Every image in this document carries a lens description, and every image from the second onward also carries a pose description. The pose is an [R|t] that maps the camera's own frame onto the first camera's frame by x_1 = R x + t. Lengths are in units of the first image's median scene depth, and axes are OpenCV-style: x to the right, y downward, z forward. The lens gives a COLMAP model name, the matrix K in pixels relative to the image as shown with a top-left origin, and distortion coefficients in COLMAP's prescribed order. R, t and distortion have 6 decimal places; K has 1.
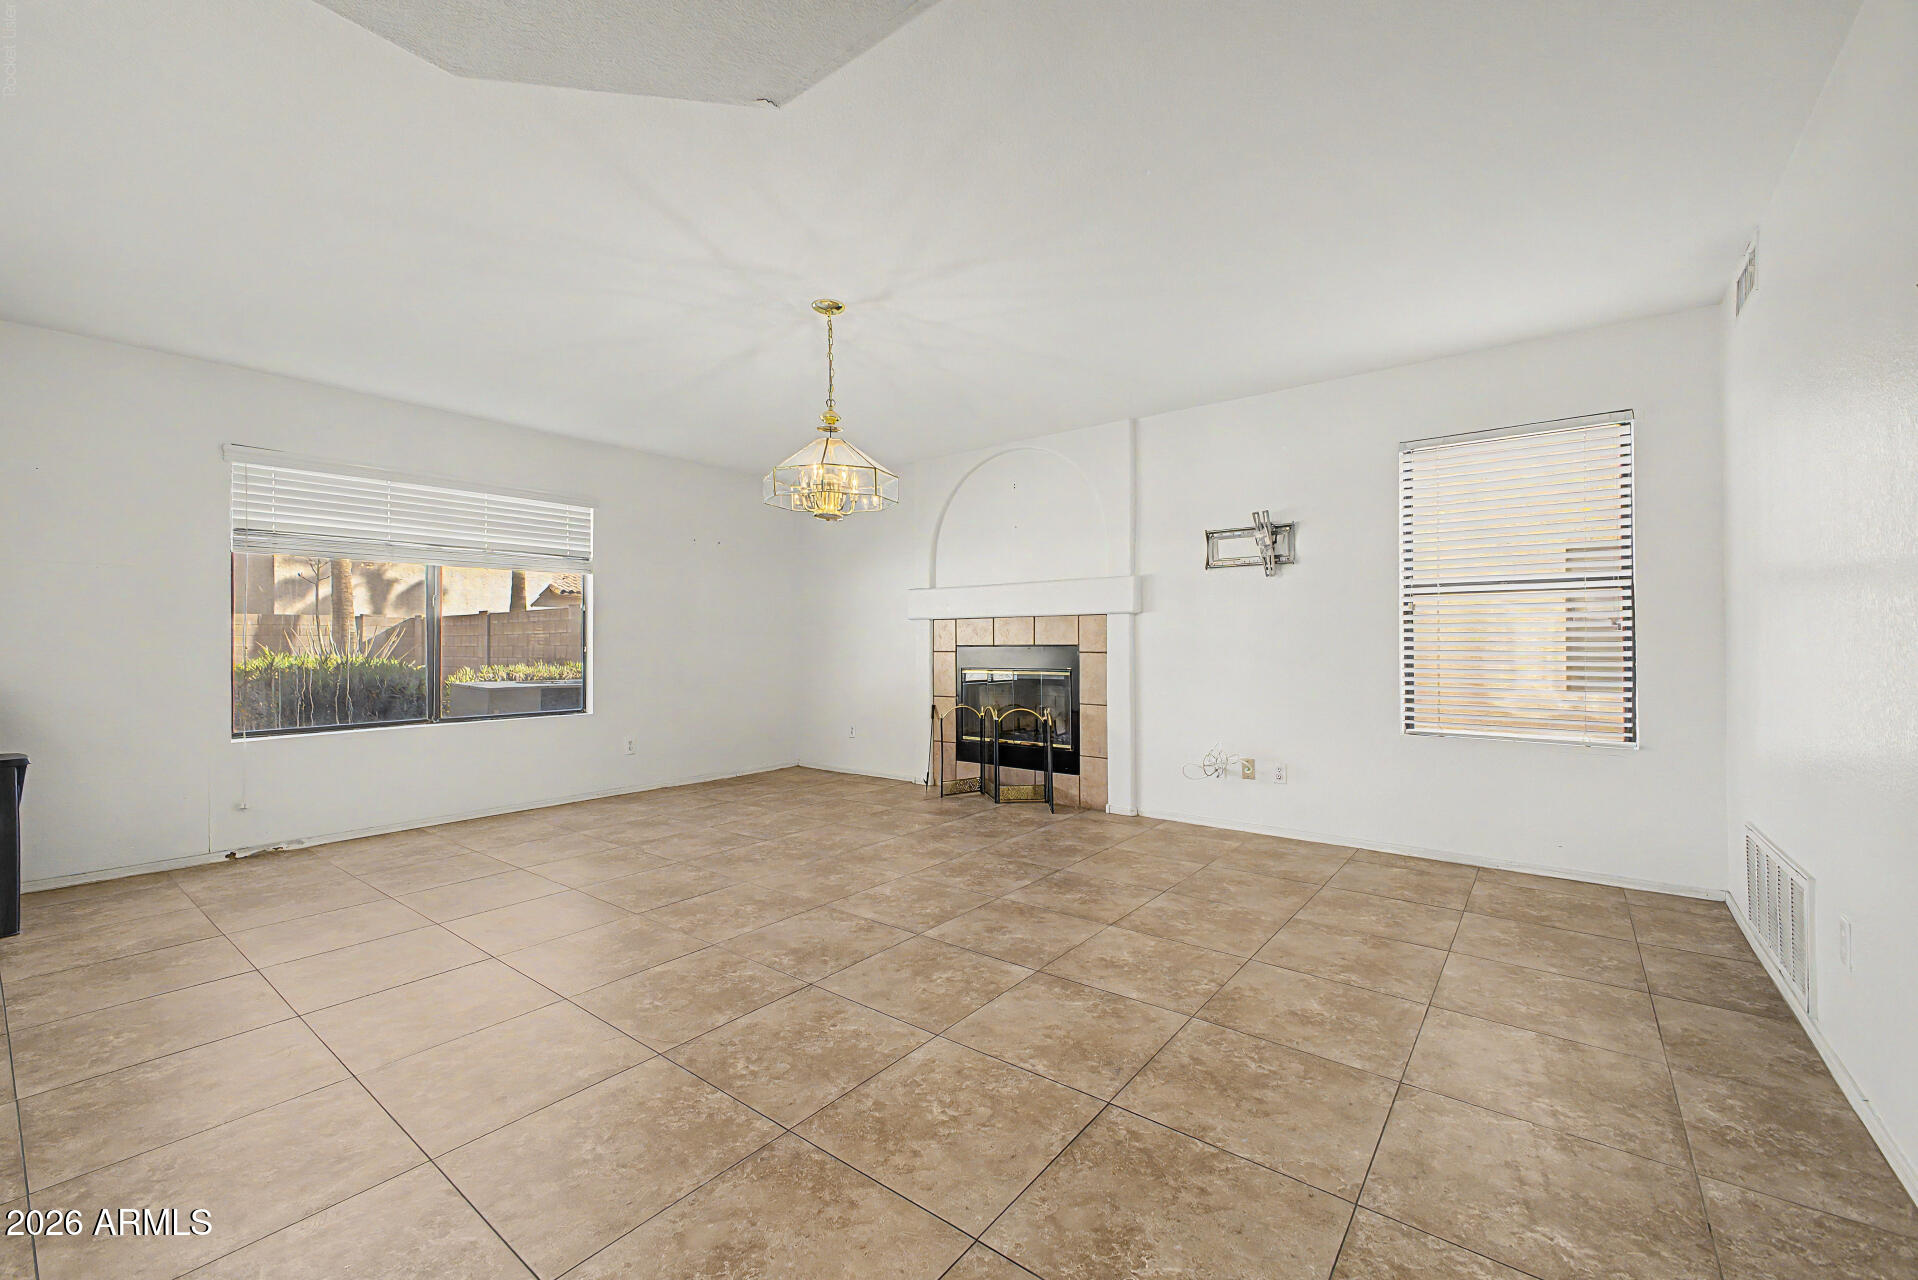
lens RADIAL K [[770.0, 0, 959.0], [0, 770.0, 640.0], [0, 0, 1]] dist [0.025850, -0.006960]
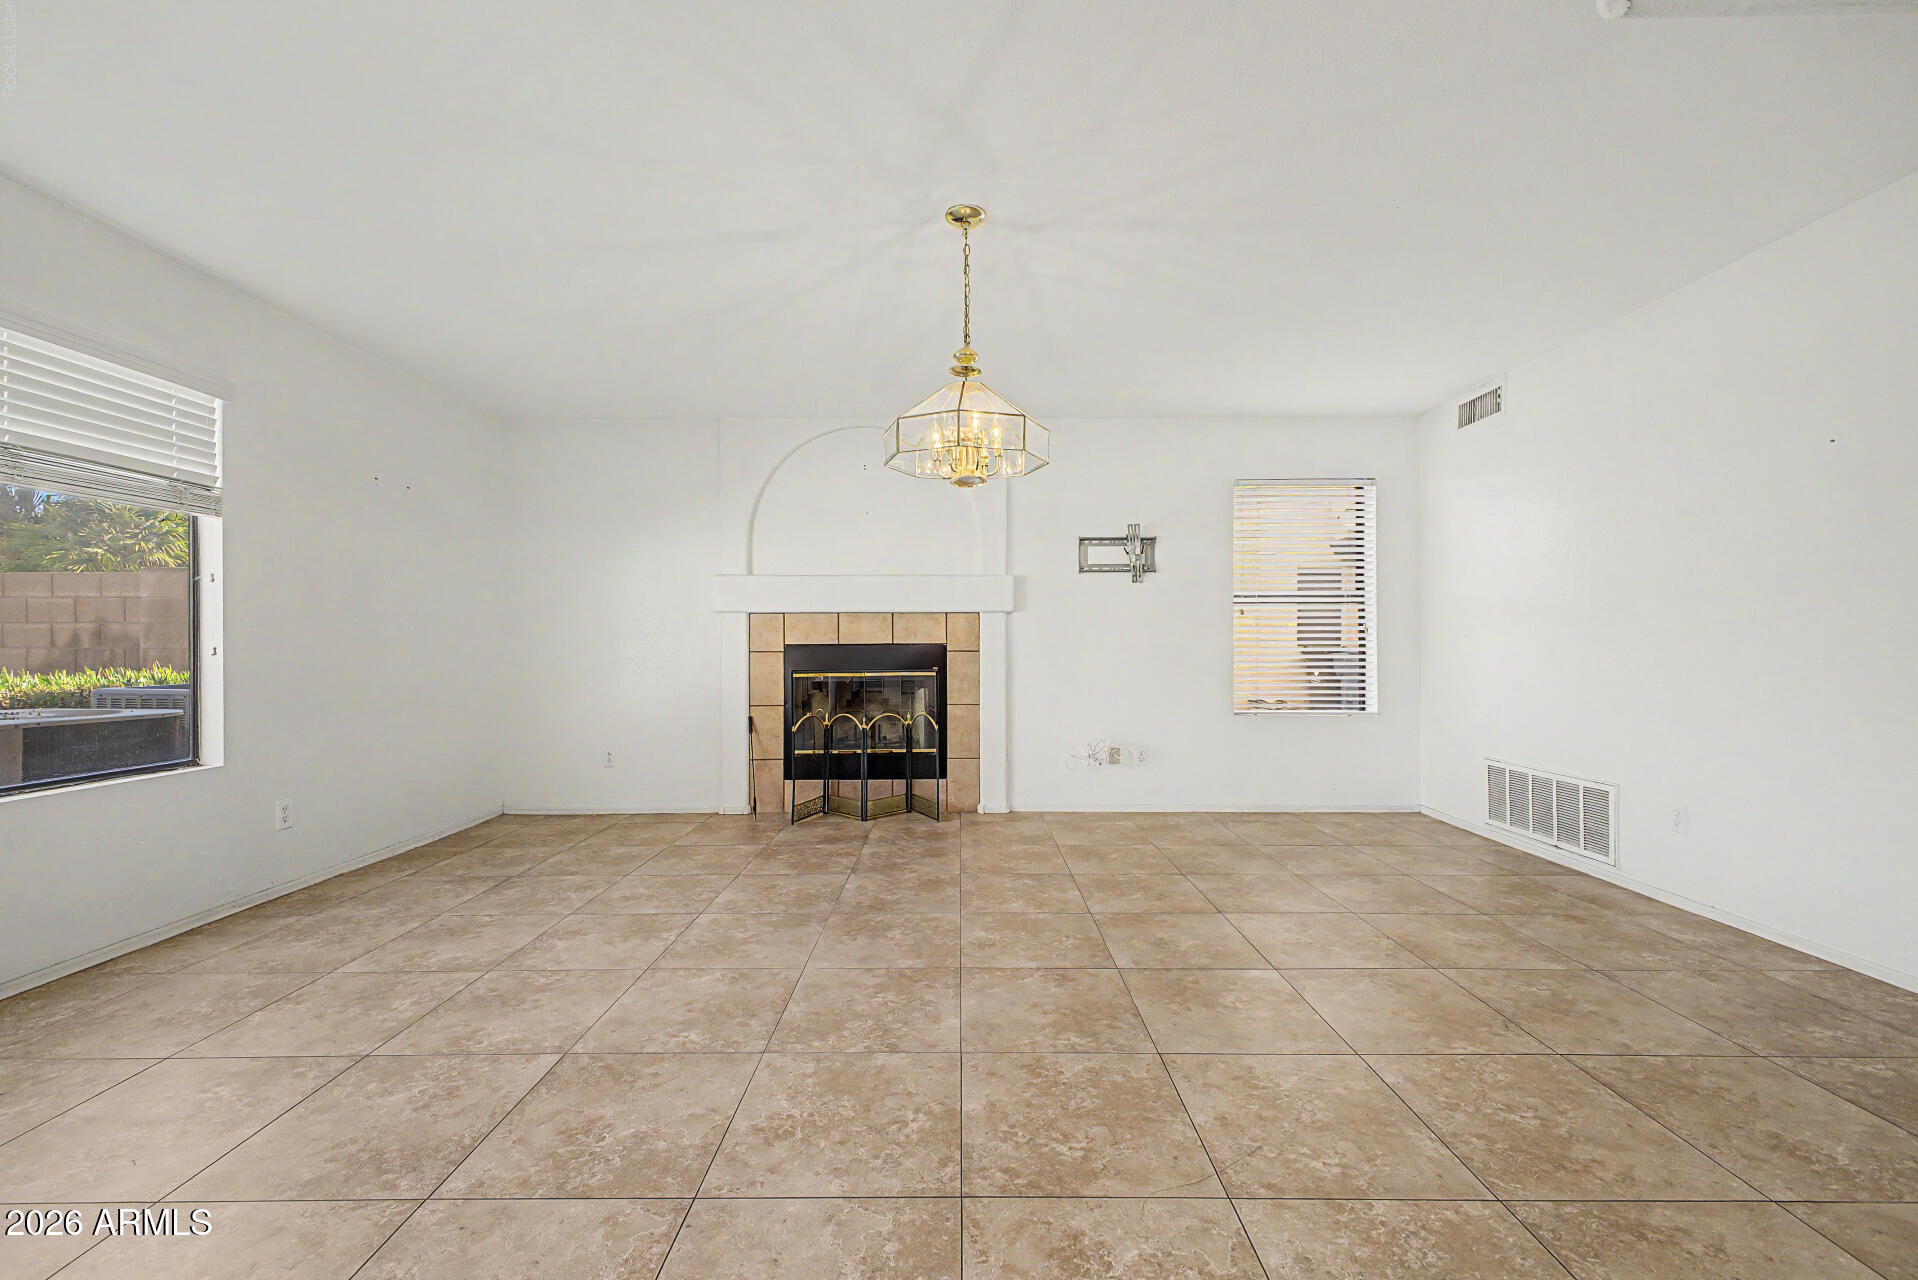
lens RADIAL K [[767.1, 0, 959.9], [0, 767.1, 651.8], [0, 0, 1]] dist [0.021471, -0.005331]
pose [[0.789069, -0.006473, 0.614271, -0.480999], [-0.003460, 0.999882, 0.014981, 0.002554], [-0.614295, -0.013946, 0.788953, 0.271778]]
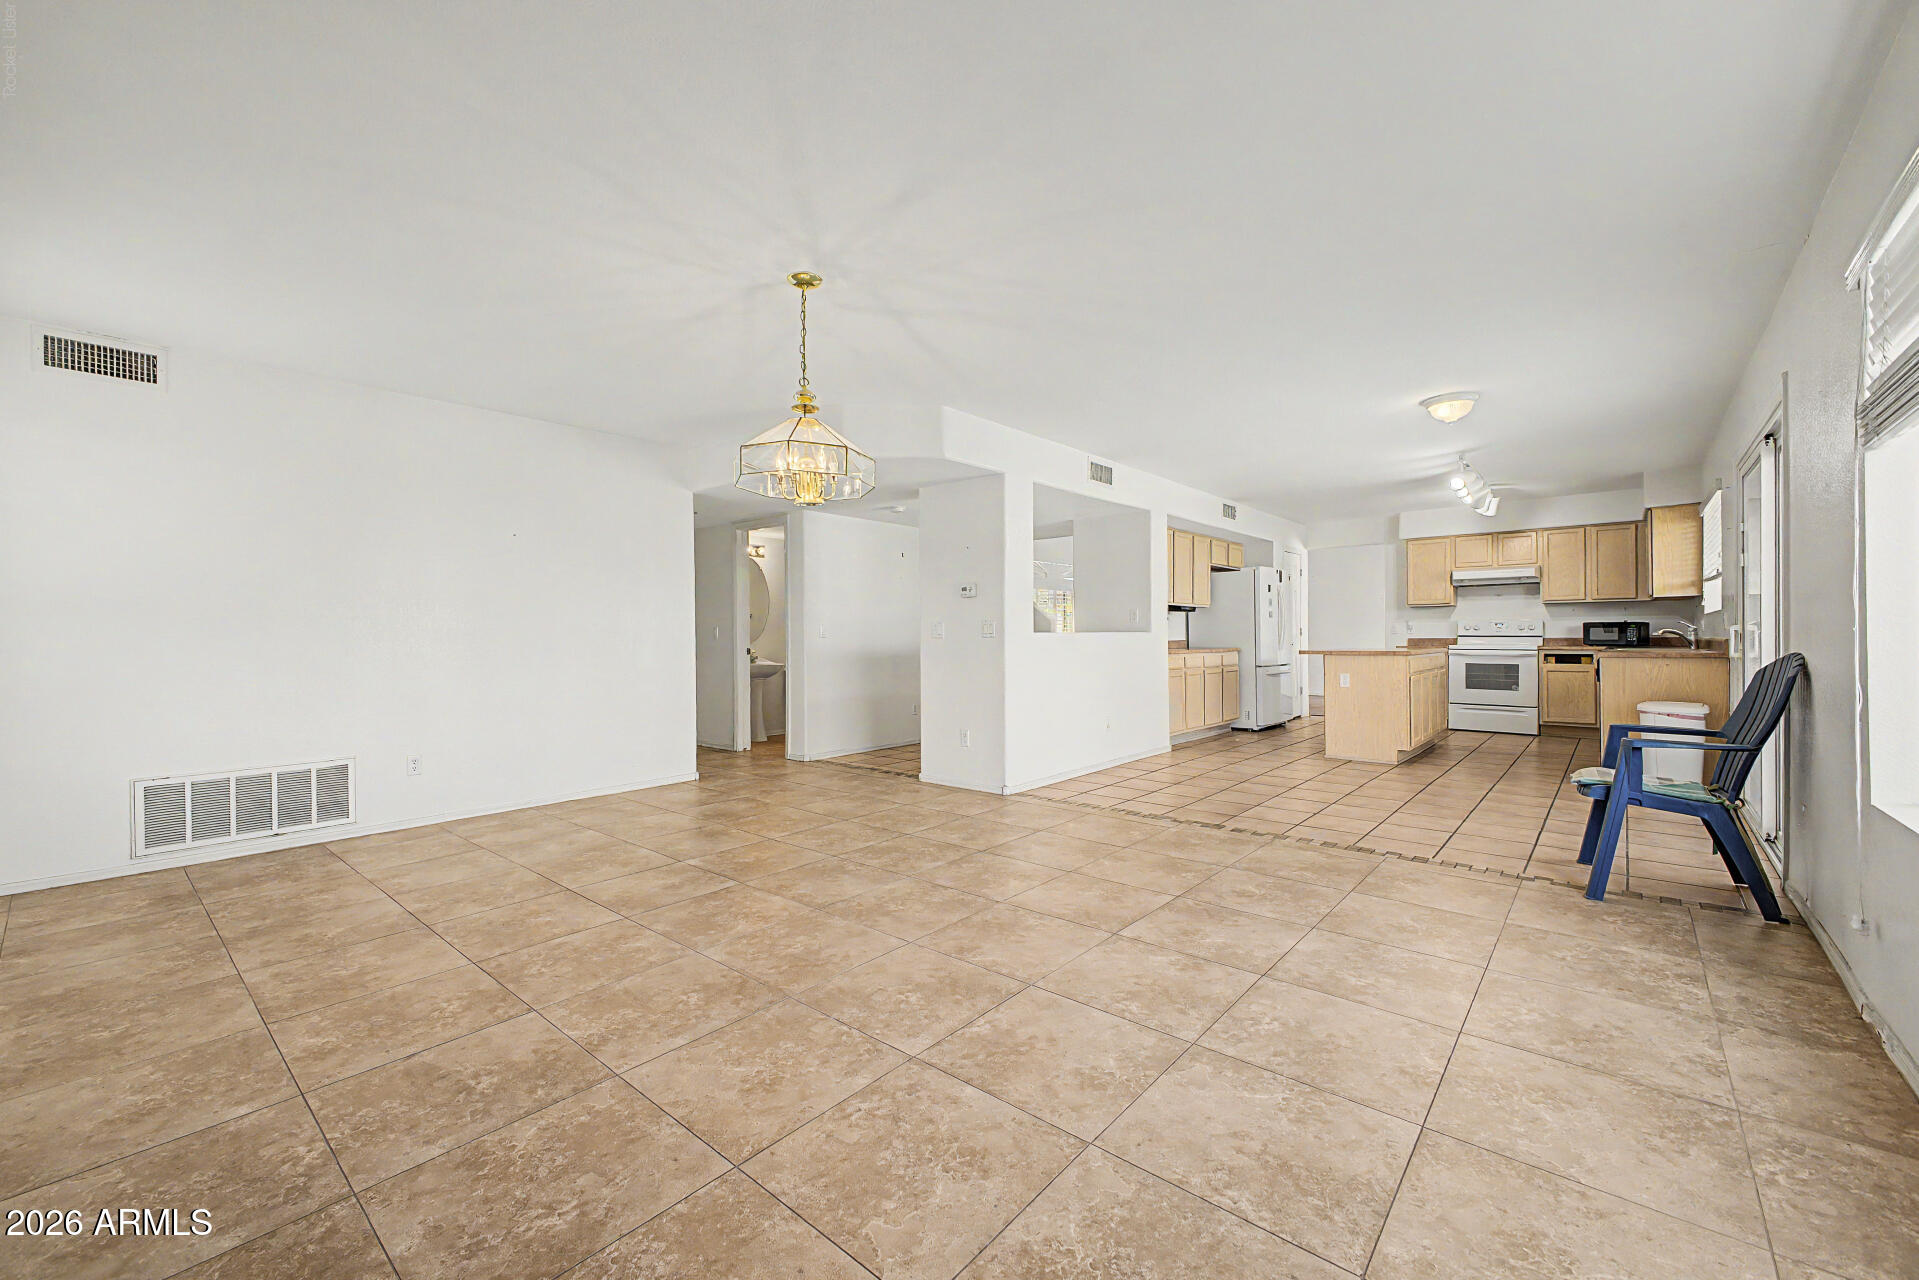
lens RADIAL K [[755.8, 0, 951.7], [0, 755.8, 647.3], [0, 0, 1]] dist [0.017859, -0.000124]
pose [[-0.998170, 0.012997, 0.059054, -0.291120], [0.013569, 0.999865, 0.009298, 0.008244], [-0.058925, 0.010082, -0.998211, 1.395279]]
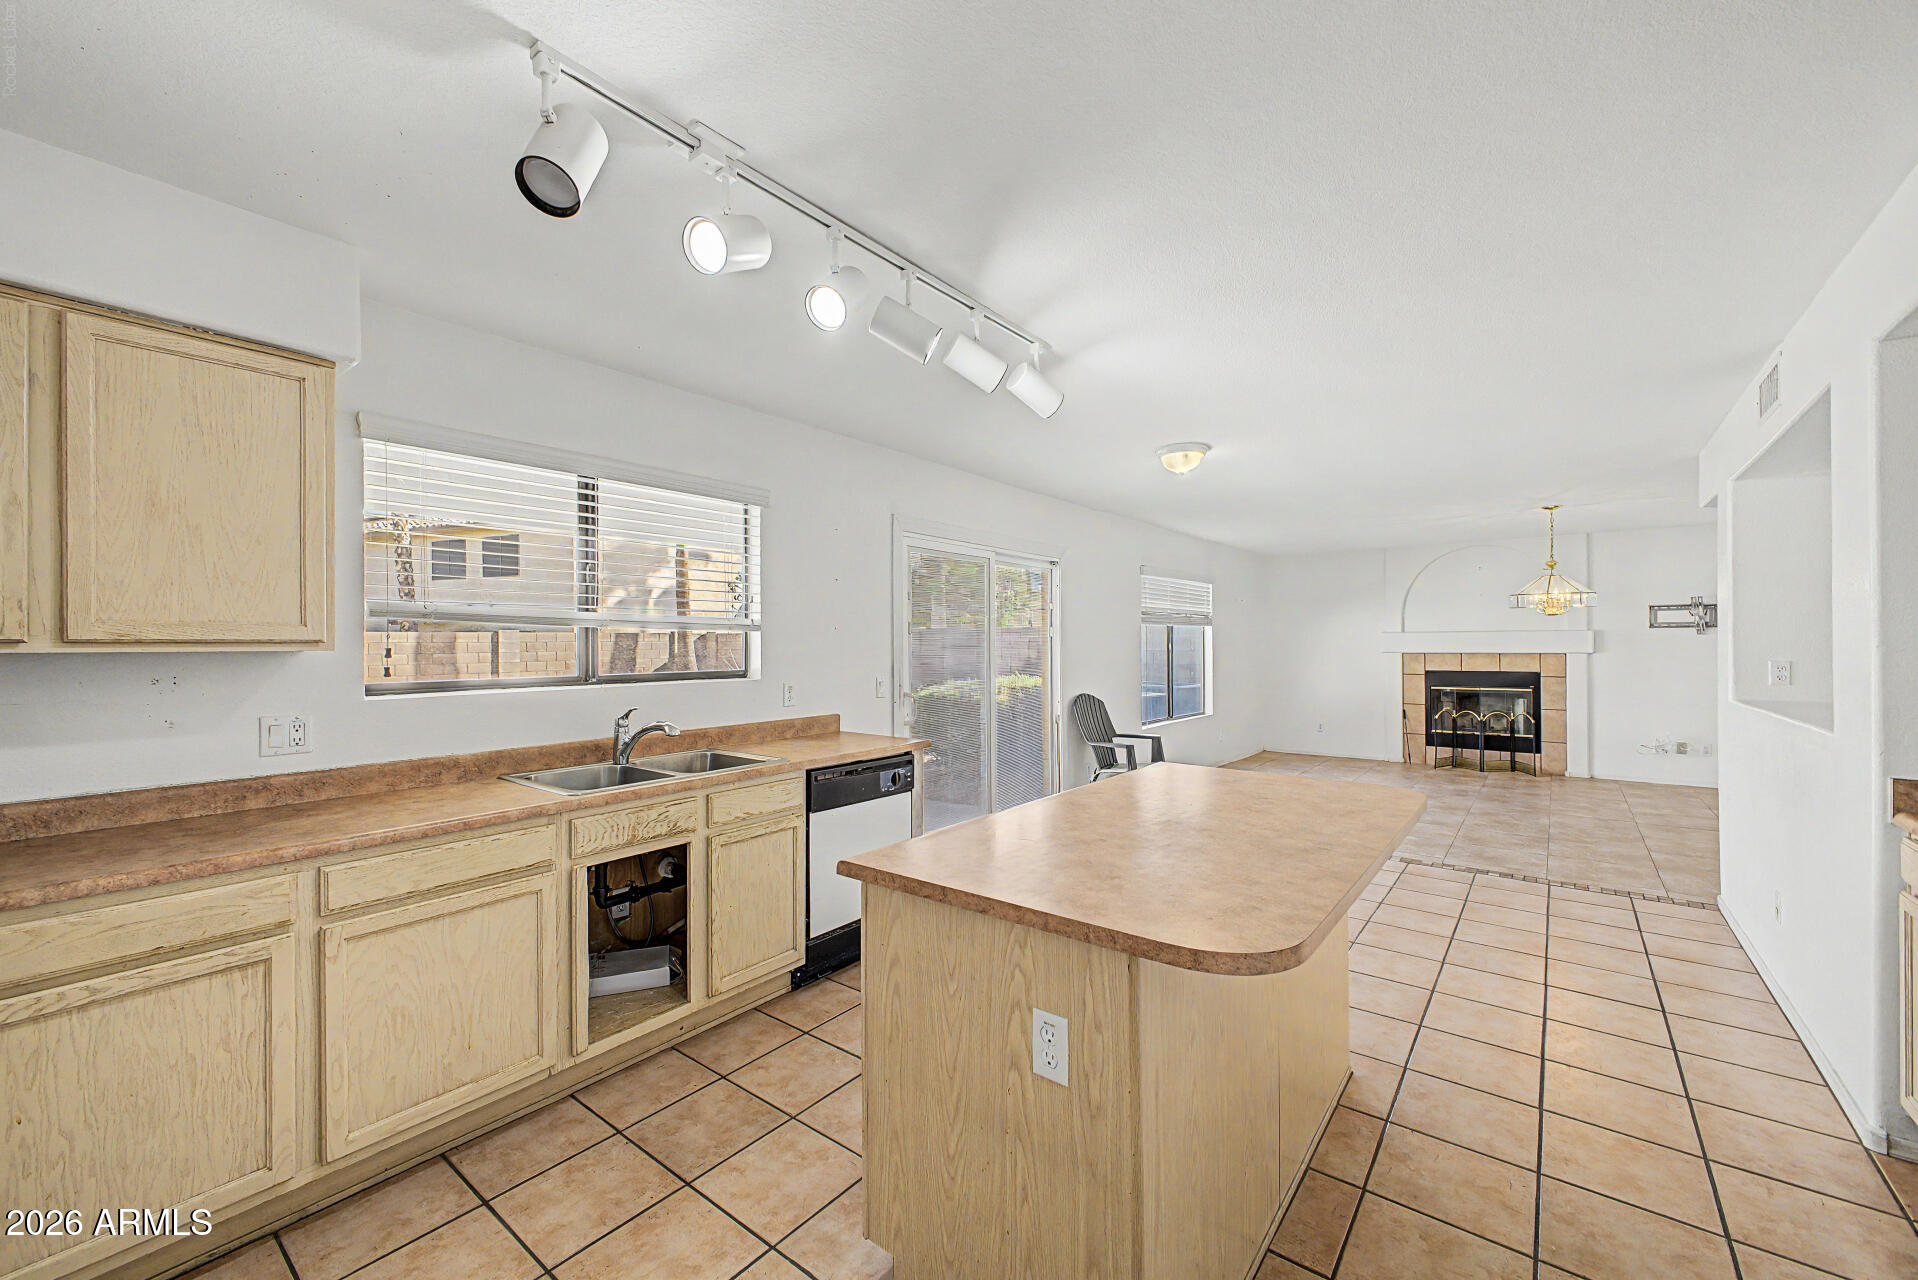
lens RADIAL K [[767.6, 0, 967.1], [0, 767.6, 644.4], [0, 0, 1]] dist [0.026649, -0.004754]
pose [[0.999921, 0.000179, 0.012545, -1.209549], [-0.000218, 0.999995, 0.003166, -0.064171], [-0.012544, -0.003168, 0.999916, -0.683651]]
